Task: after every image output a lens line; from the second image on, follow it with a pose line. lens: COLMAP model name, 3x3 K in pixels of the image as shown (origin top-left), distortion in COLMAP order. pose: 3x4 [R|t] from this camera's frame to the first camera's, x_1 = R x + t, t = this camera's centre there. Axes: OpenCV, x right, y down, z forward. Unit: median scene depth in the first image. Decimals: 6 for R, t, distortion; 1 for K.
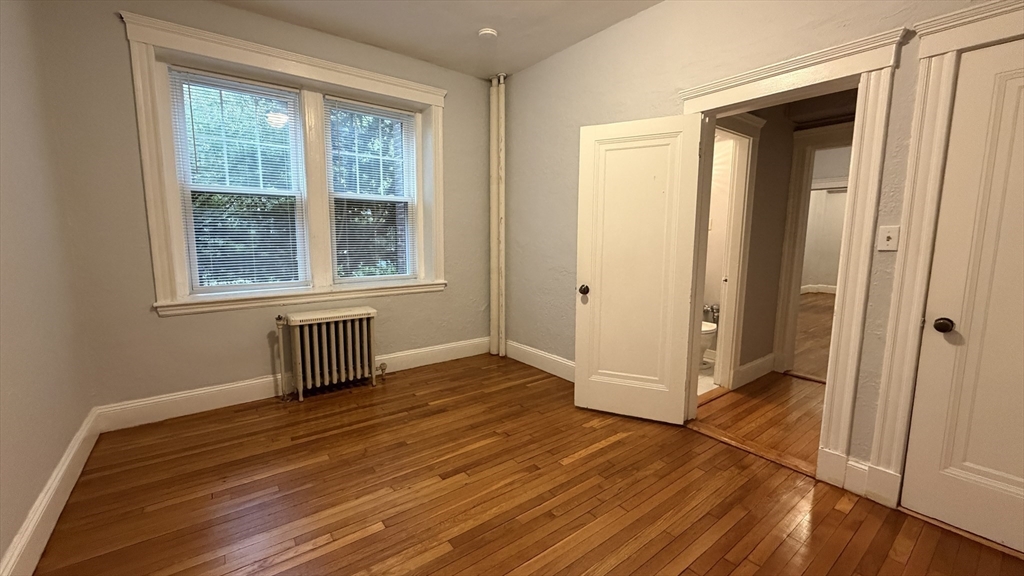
lens RADIAL K [[406.5, 0, 509.9], [0, 406.5, 289.4], [0, 0, 1]] dist [-0.000489, -0.000230]
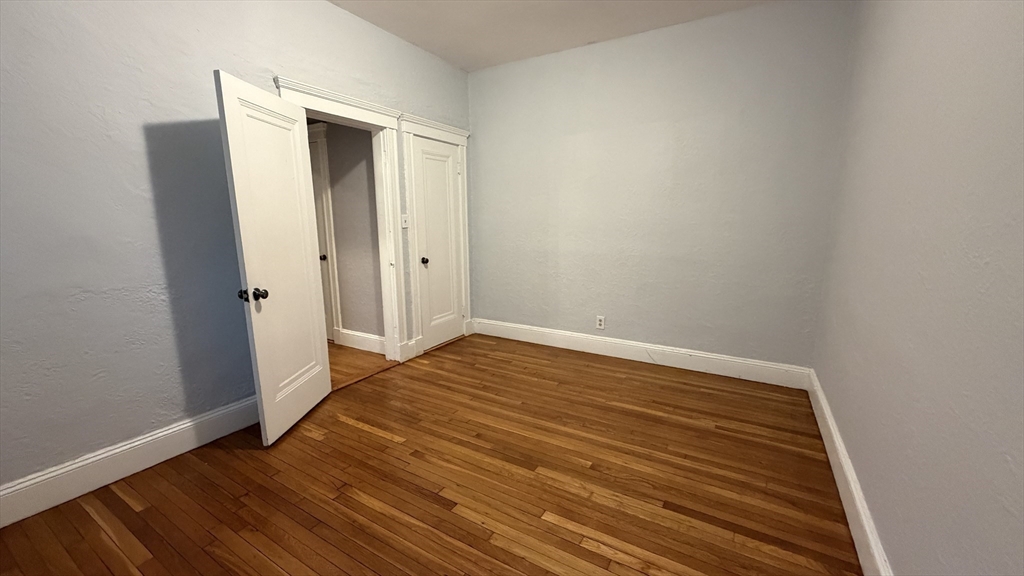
lens RADIAL K [[408.2, 0, 510.0], [0, 408.2, 288.9], [0, 0, 1]] dist [0.001382, 0.000102]
pose [[-0.372887, -0.165194, 0.913053, -0.877165], [0.123666, 0.966398, 0.225350, -0.156260], [-0.919599, 0.196943, -0.339928, 1.034712]]
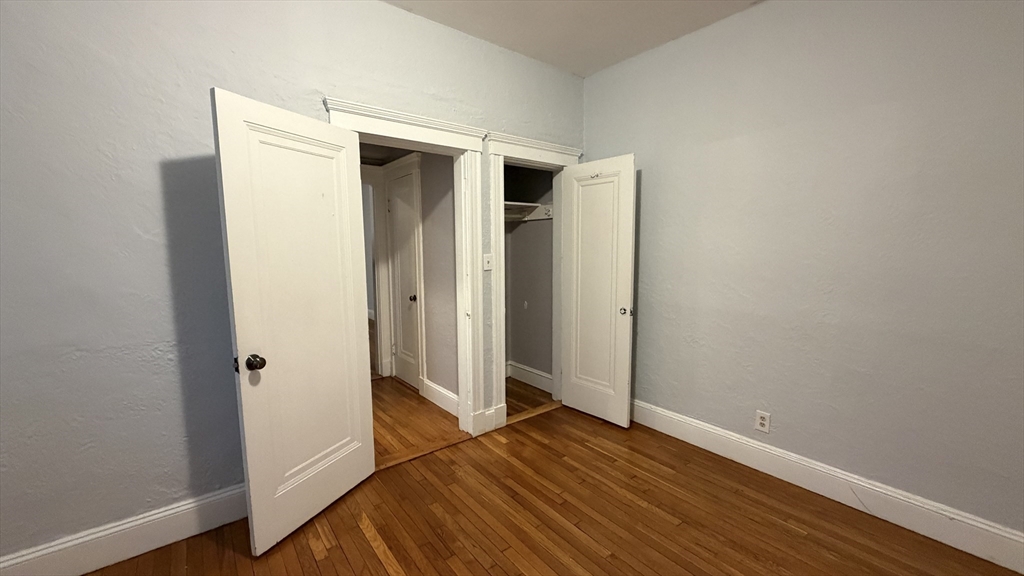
lens RADIAL K [[406.5, 0, 509.9], [0, 406.5, 289.4], [0, 0, 1]] dist [-0.000489, -0.000230]
pose [[-0.018195, -0.115277, 0.993167, -0.520141], [0.134339, 0.984042, 0.116679, -0.159010], [-0.990768, 0.135544, -0.002418, 0.765060]]
